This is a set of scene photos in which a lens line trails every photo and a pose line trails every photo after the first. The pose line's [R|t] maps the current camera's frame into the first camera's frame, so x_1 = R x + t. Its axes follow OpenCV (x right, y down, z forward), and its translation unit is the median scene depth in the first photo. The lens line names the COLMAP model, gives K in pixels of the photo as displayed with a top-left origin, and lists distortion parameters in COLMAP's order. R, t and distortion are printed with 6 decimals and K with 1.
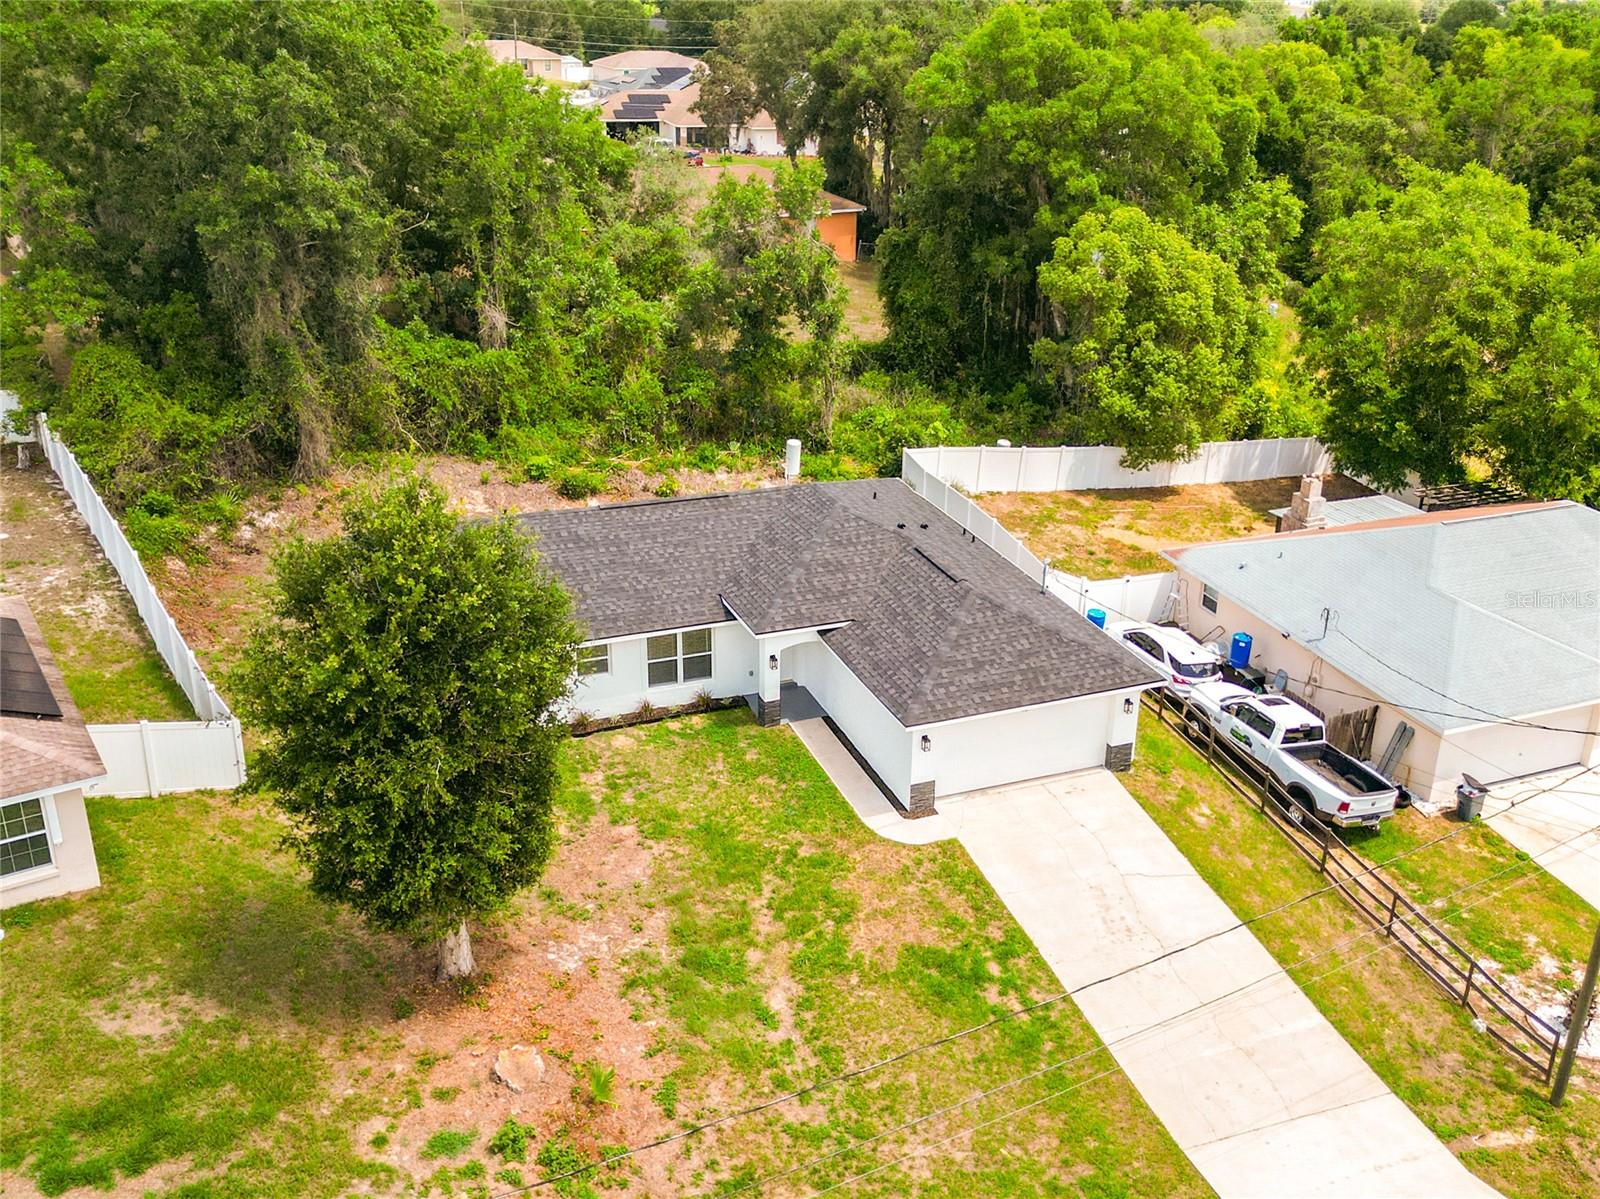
lens RADIAL K [[1521.3, 0, 879.5], [0, 1521.3, 550.2], [0, 0, 1]] dist [0.033221, -0.008412]
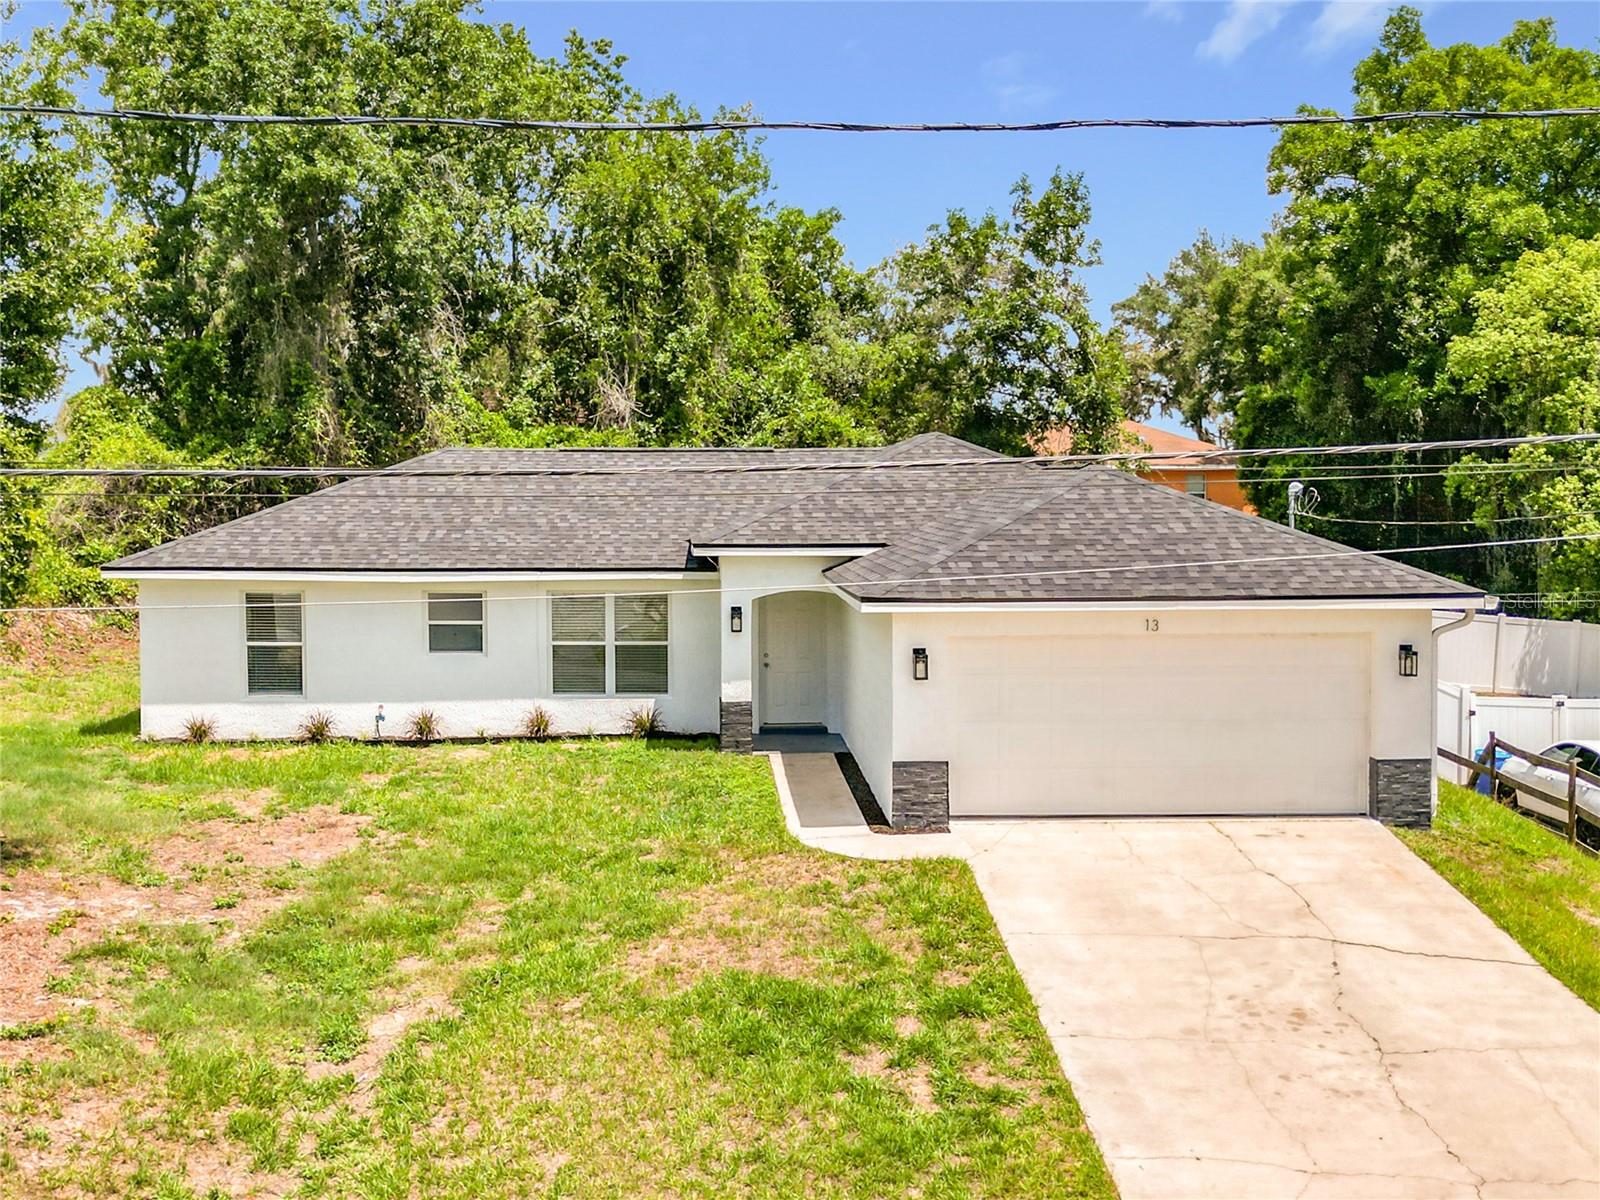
lens RADIAL K [[1757.7, 0, 803.8], [0, 1757.7, 568.0], [0, 0, 1]] dist [0.043968, -0.008380]
pose [[0.934925, -0.026703, -0.353839, 0.148590], [-0.091979, 0.944846, -0.314334, 0.208848], [0.342717, 0.326424, 0.880904, 0.359480]]
